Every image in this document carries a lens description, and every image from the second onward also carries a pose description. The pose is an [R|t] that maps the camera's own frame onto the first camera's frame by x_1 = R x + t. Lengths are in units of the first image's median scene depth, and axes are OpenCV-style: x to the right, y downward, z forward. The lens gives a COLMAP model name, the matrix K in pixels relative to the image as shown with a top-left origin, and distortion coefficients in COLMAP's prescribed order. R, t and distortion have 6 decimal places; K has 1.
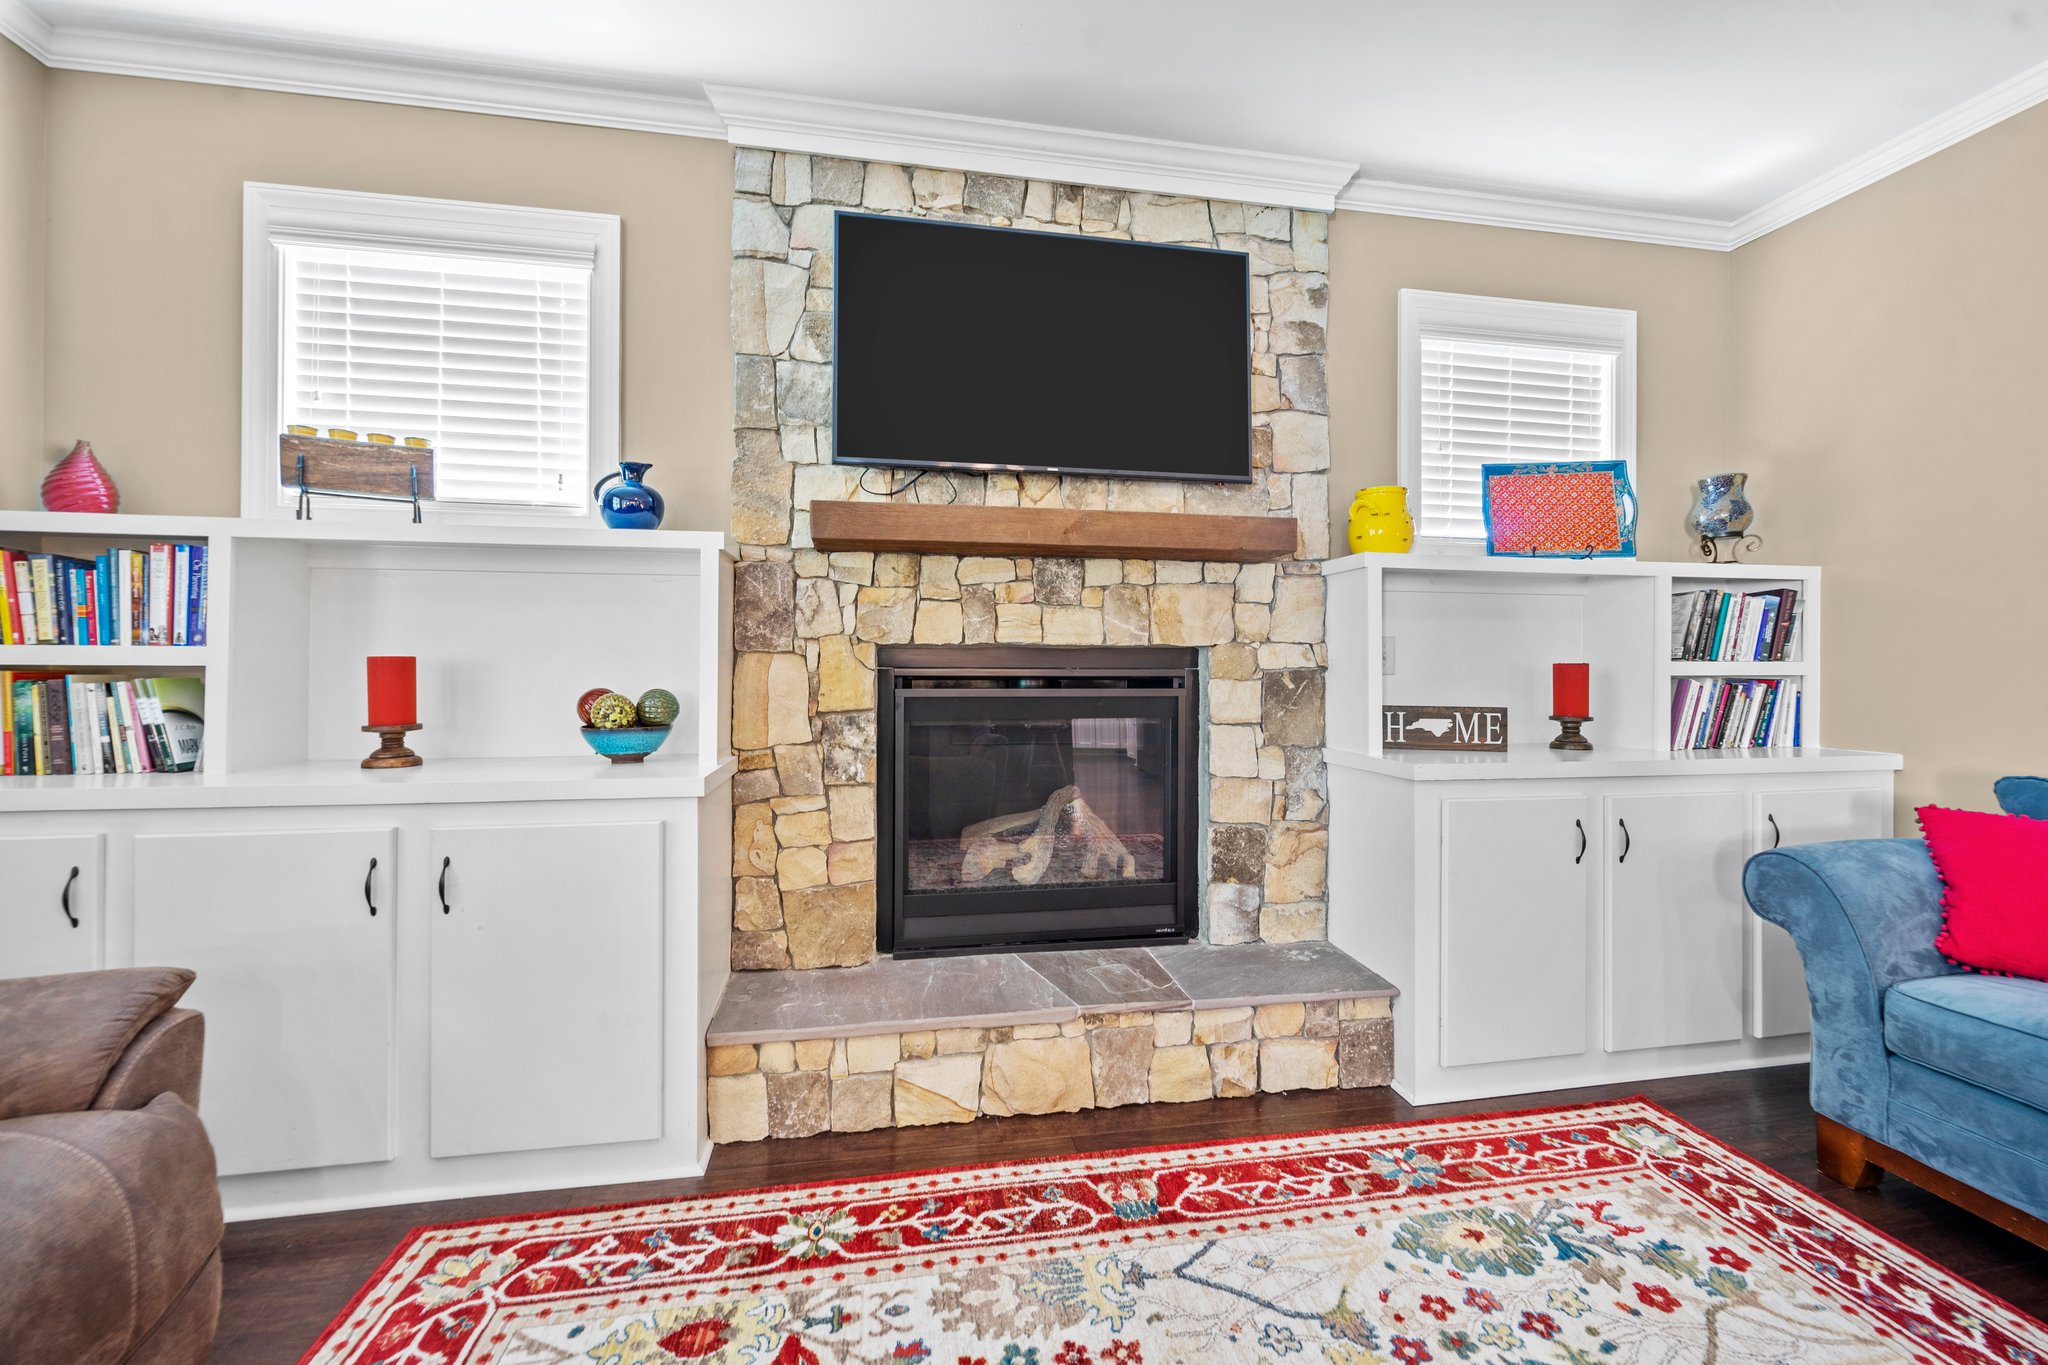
lens RADIAL K [[825.7, 0, 1016.1], [0, 825.7, 664.5], [0, 0, 1]] dist [-0.000471, -0.000444]
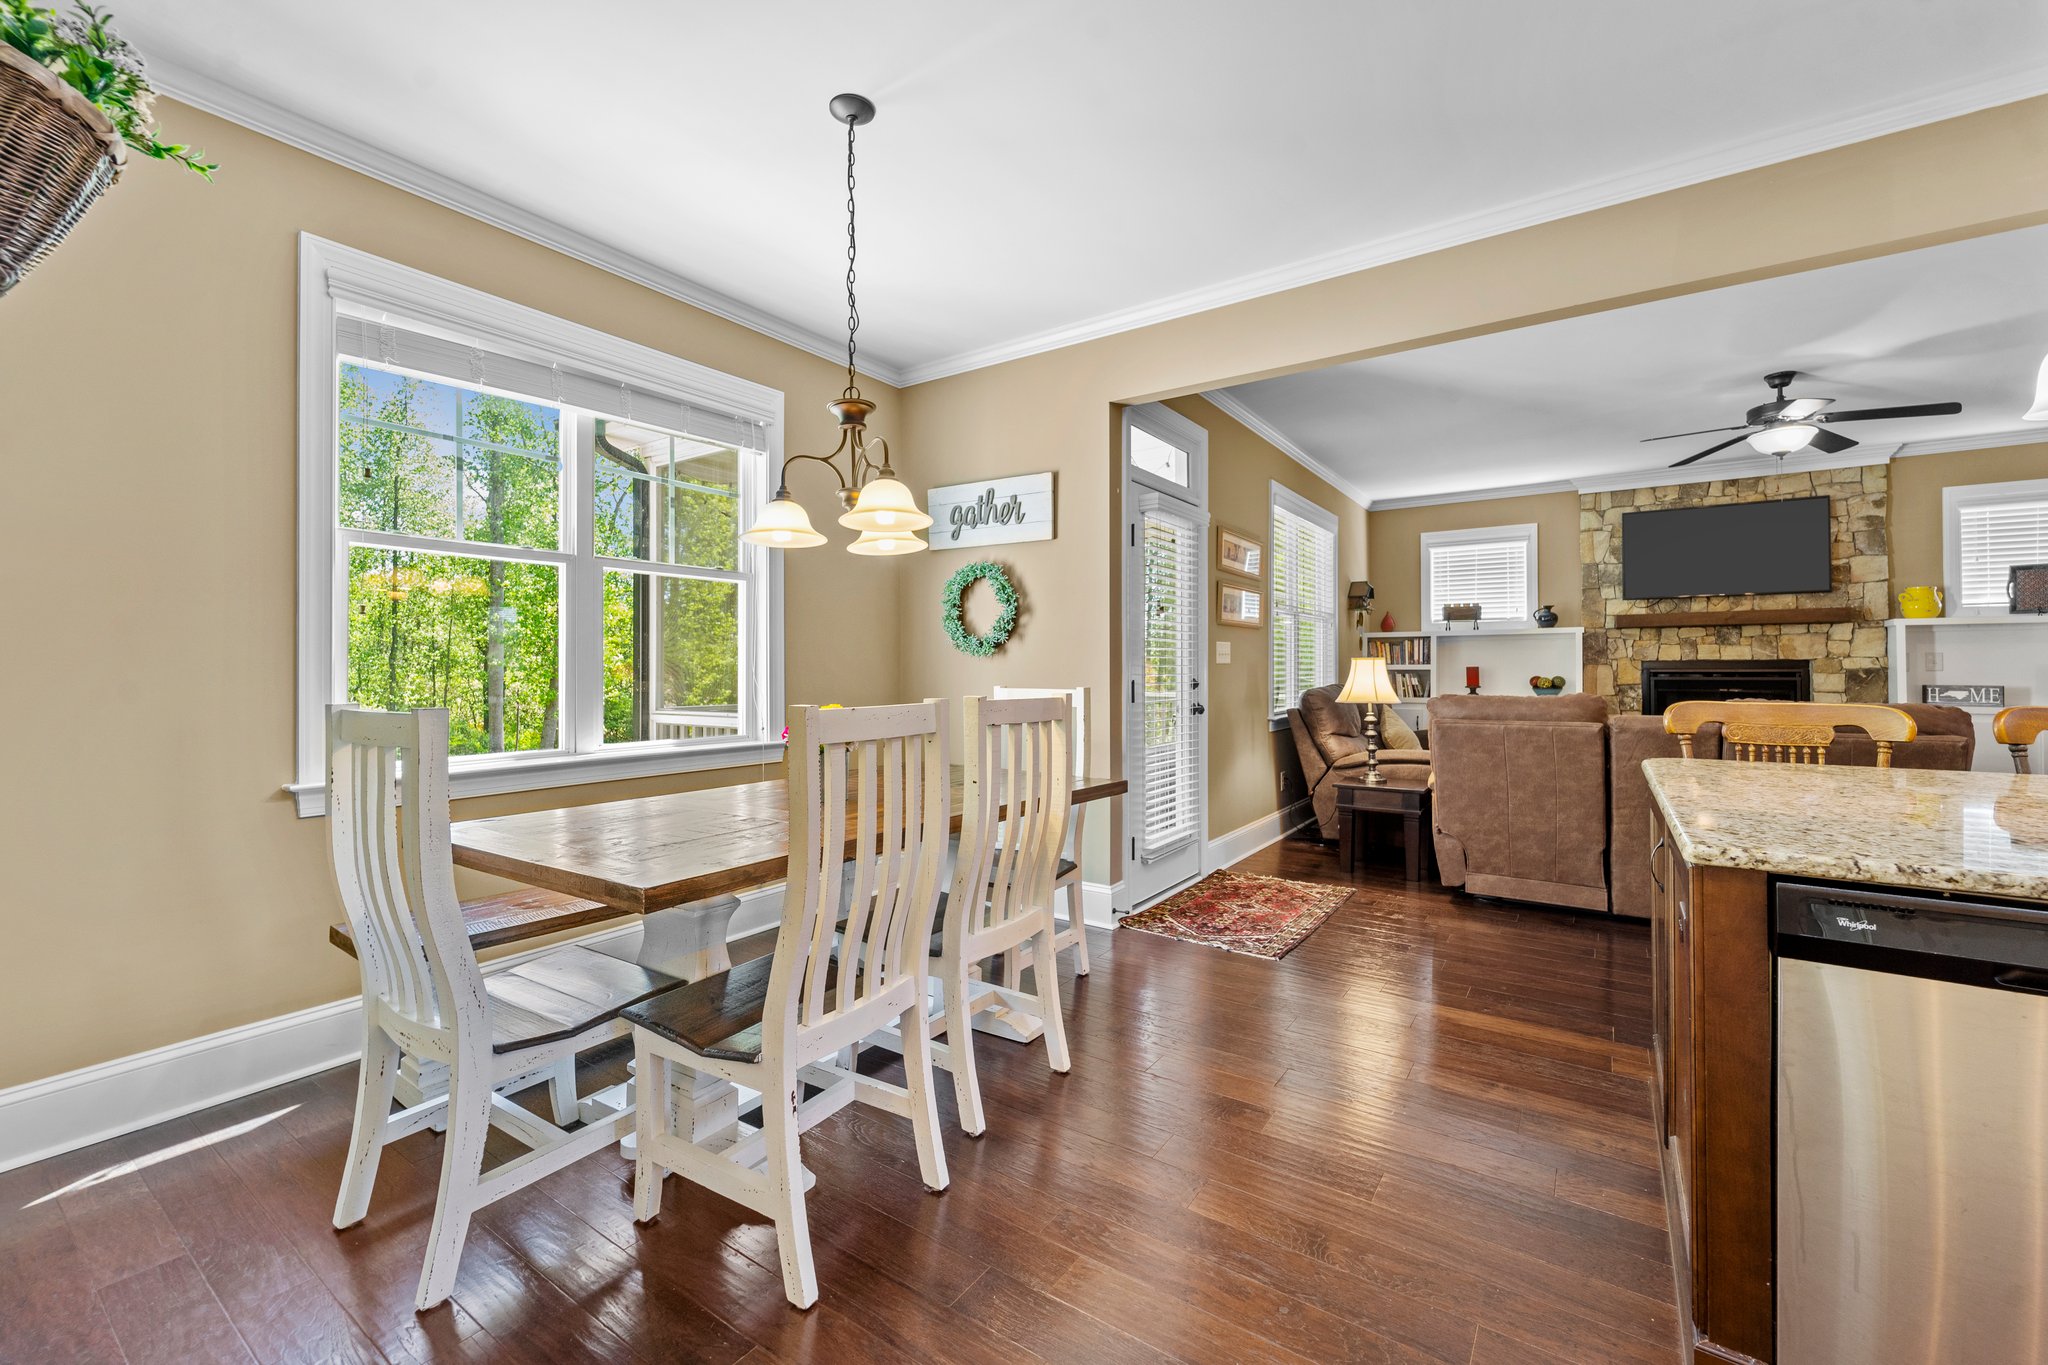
lens RADIAL K [[838.8, 0, 1015.0], [0, 838.8, 663.8], [0, 0, 1]] dist [-0.002012, -0.000853]
pose [[0.698575, -0.011591, -0.715443, 0.372472], [0.006719, 0.999931, -0.009639, -0.001305], [0.715505, 0.001927, 0.698605, -2.466265]]
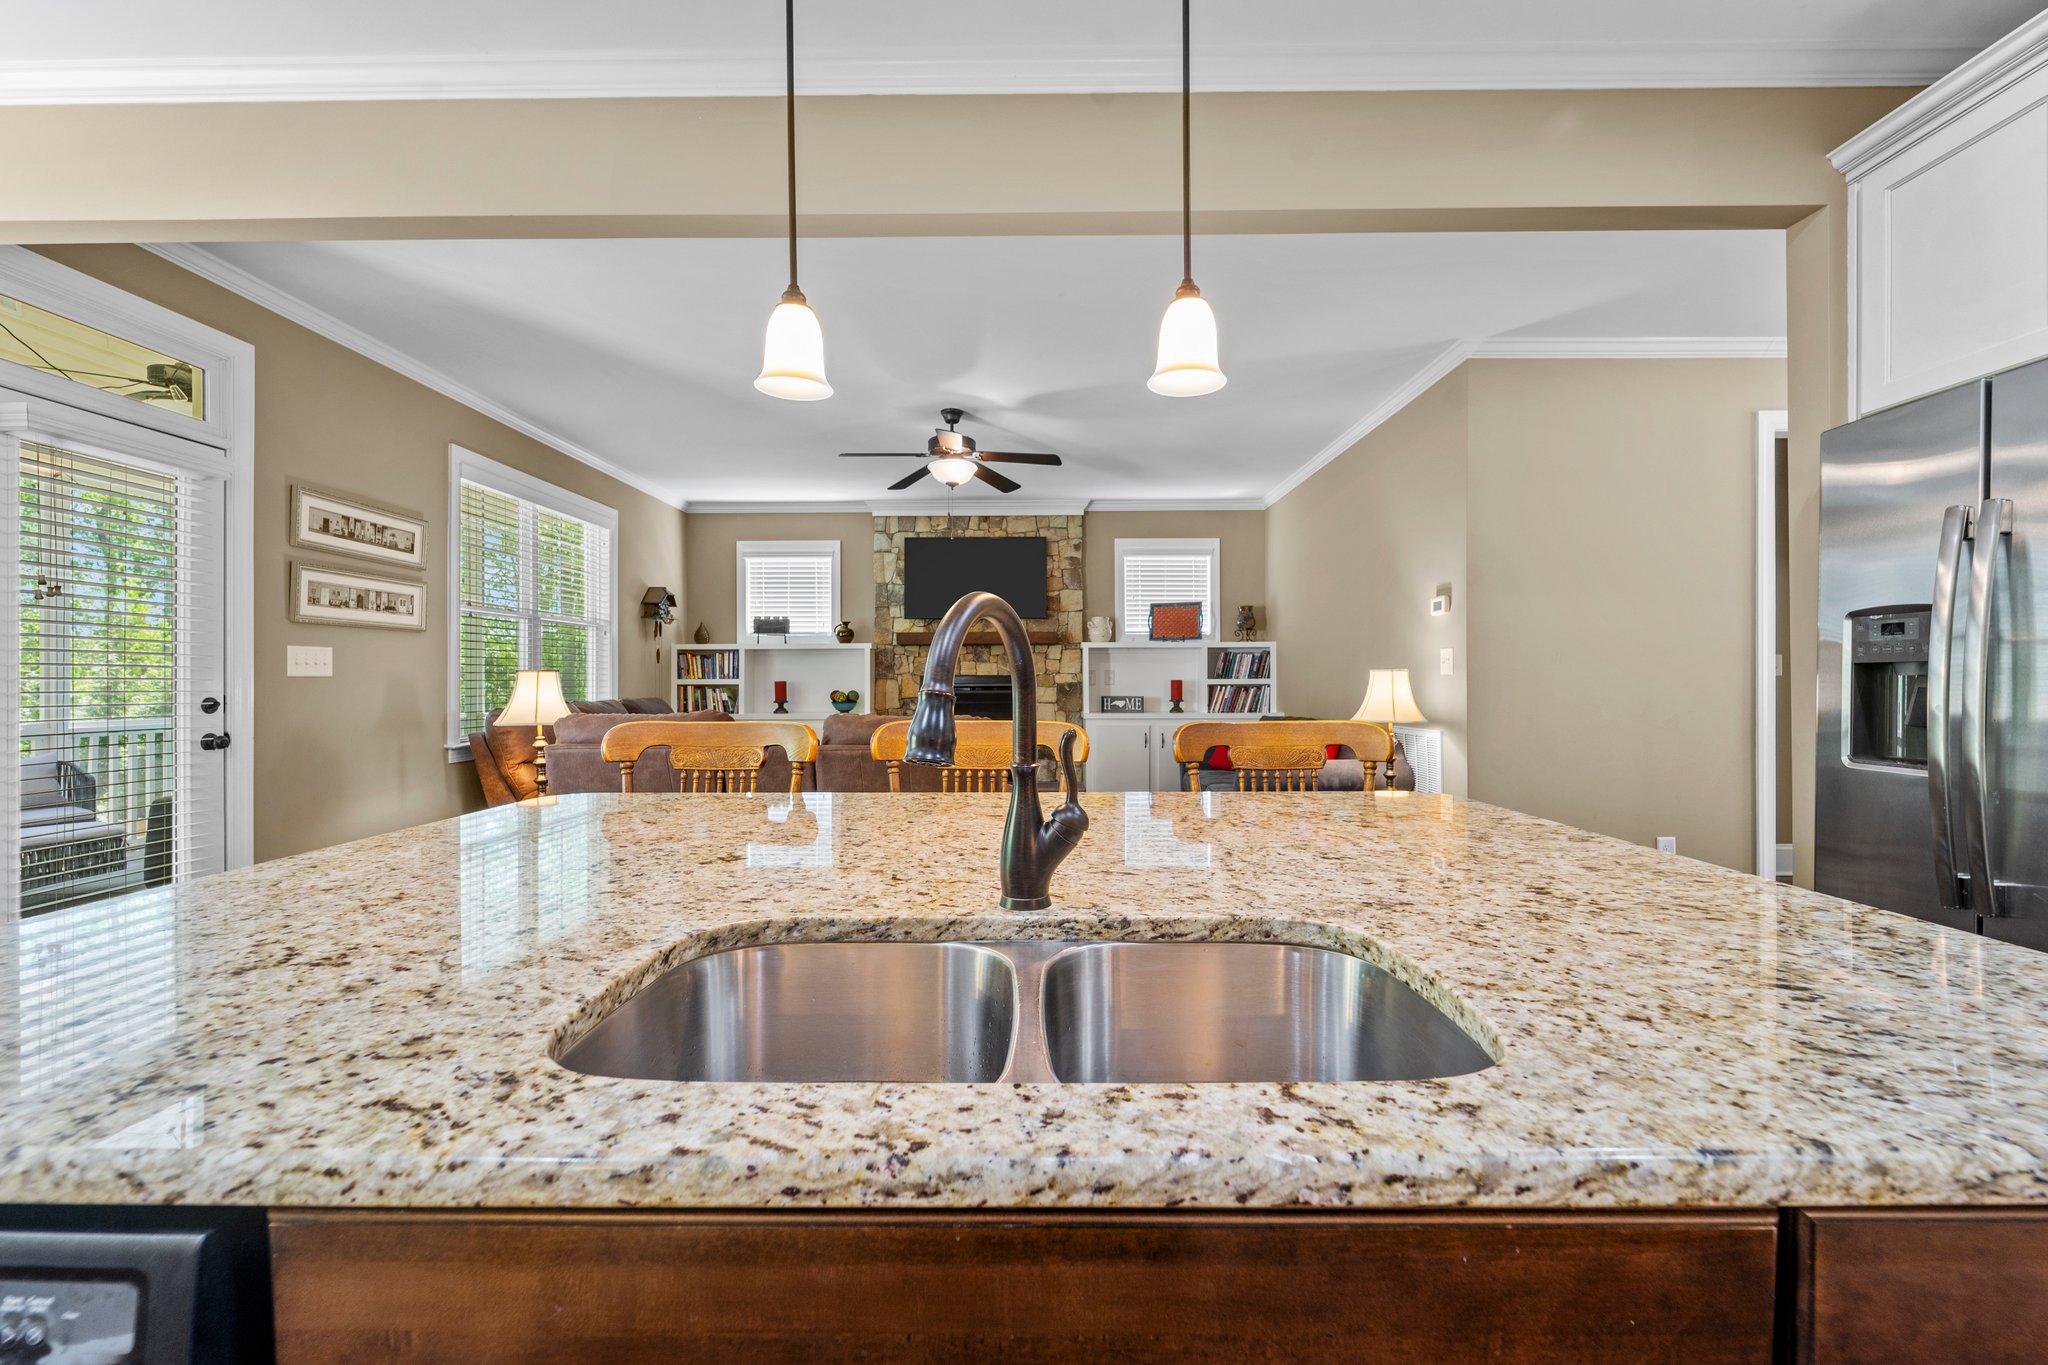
lens RADIAL K [[830.3, 0, 1029.6], [0, 830.3, 683.8], [0, 0, 1]] dist [-0.000297, -0.000136]
pose [[0.981016, -0.007902, -0.193766, 0.799630], [0.008303, 0.999965, 0.001259, 0.004062], [0.193749, -0.002844, 0.981047, -1.878279]]
